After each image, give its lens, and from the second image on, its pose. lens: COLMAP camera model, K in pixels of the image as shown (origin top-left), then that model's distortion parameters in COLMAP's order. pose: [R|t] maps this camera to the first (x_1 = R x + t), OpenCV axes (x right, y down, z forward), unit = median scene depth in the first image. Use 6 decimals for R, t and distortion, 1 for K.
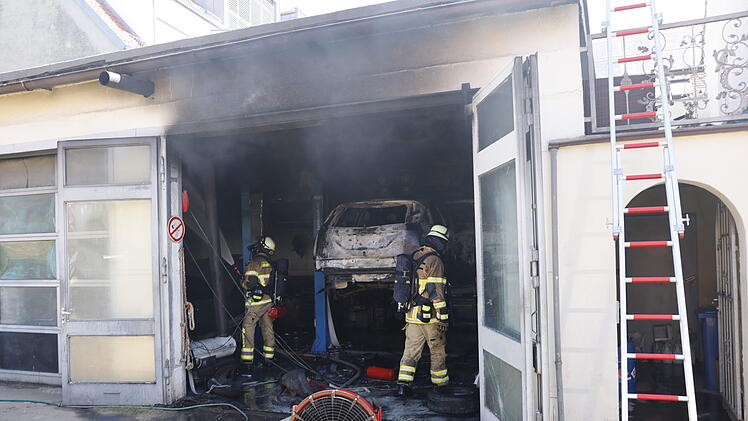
lens RADIAL K [[602.5, 0, 373.3], [0, 602.5, 242.2], [0, 0, 1]] dist [-0.116319, 0.142831]
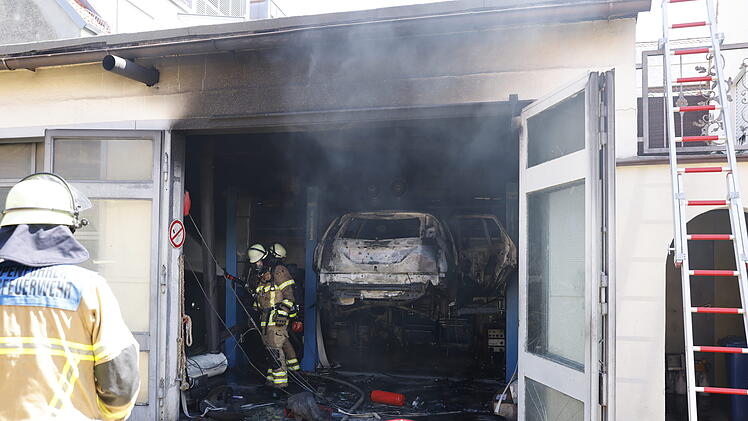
lens RADIAL K [[645.3, 0, 375.0], [0, 645.3, 241.8], [0, 0, 1]] dist [-0.093992, 0.150334]
pose [[0.995981, 0.041222, 0.079519, -0.110394], [-0.039887, 0.999036, -0.018313, -0.004347], [-0.080197, 0.015068, 0.996665, 0.007430]]
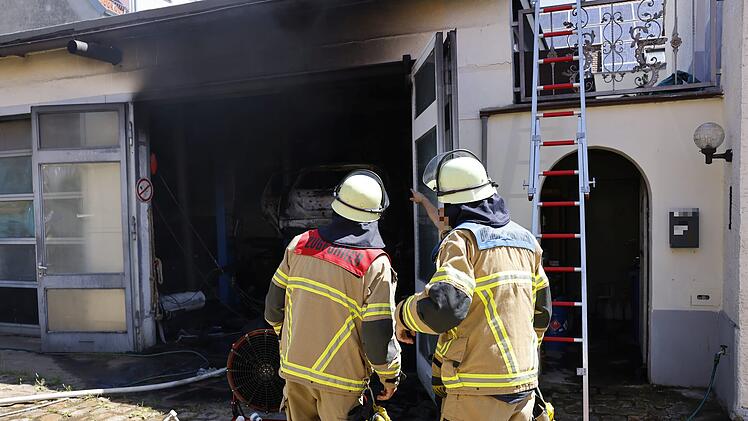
lens RADIAL K [[598.9, 0, 372.7], [0, 598.9, 243.0], [0, 0, 1]] dist [-0.122856, 0.146751]
pose [[0.999907, 0.005554, 0.012429, 0.068003], [-0.006272, 0.998267, 0.058505, 0.008700], [-0.012082, -0.058578, 0.998210, -0.070261]]
